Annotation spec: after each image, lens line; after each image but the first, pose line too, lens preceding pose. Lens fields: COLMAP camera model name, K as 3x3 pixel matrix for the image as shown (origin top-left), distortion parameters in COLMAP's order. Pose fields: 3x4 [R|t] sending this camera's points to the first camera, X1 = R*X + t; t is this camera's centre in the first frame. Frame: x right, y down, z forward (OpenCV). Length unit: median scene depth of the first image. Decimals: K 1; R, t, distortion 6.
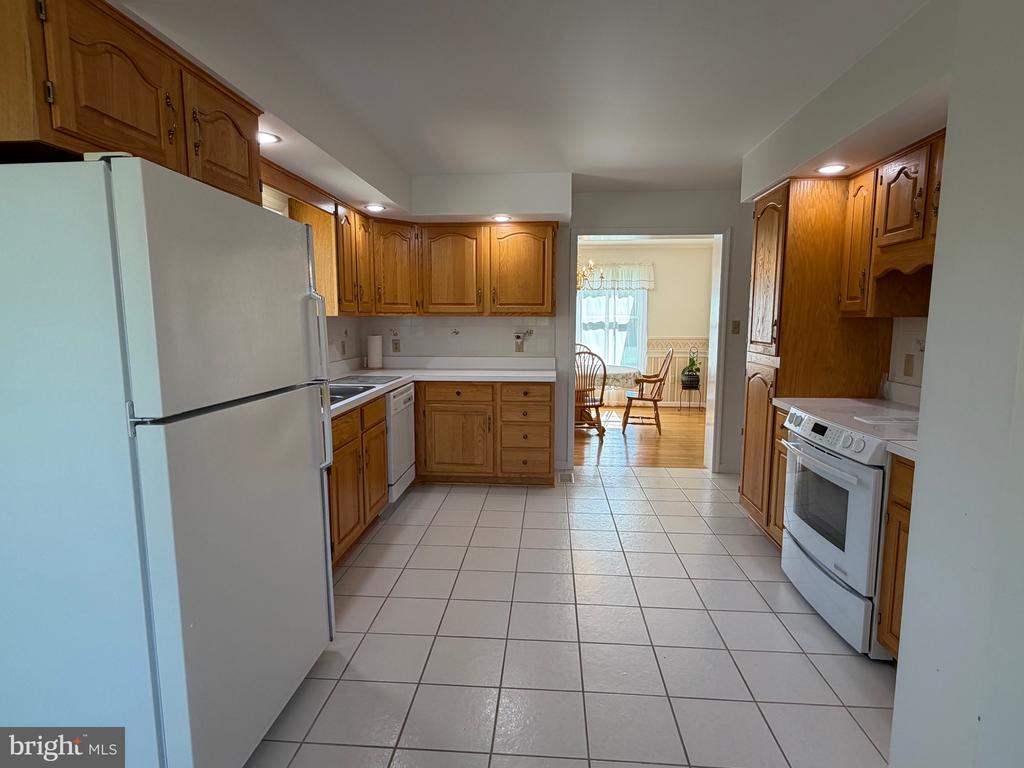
lens RADIAL K [[537.5, 0, 512.0], [0, 537.5, 384.0], [0, 0, 1]] dist [0.002375, -0.000242]
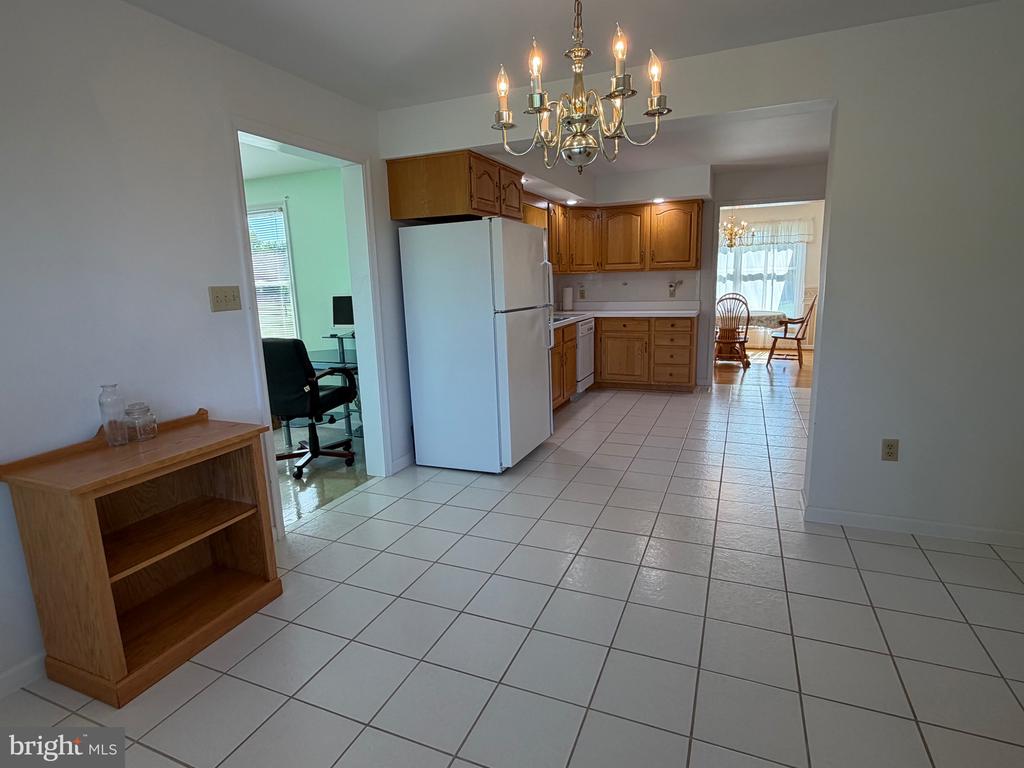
lens RADIAL K [[537.5, 0, 512.0], [0, 537.5, 384.0], [0, 0, 1]] dist [0.002375, -0.000242]
pose [[0.946011, 0.034368, -0.322308, 0.083770], [-0.010255, 0.997039, 0.076216, 0.065110], [0.323973, -0.068795, 0.943562, -0.465936]]
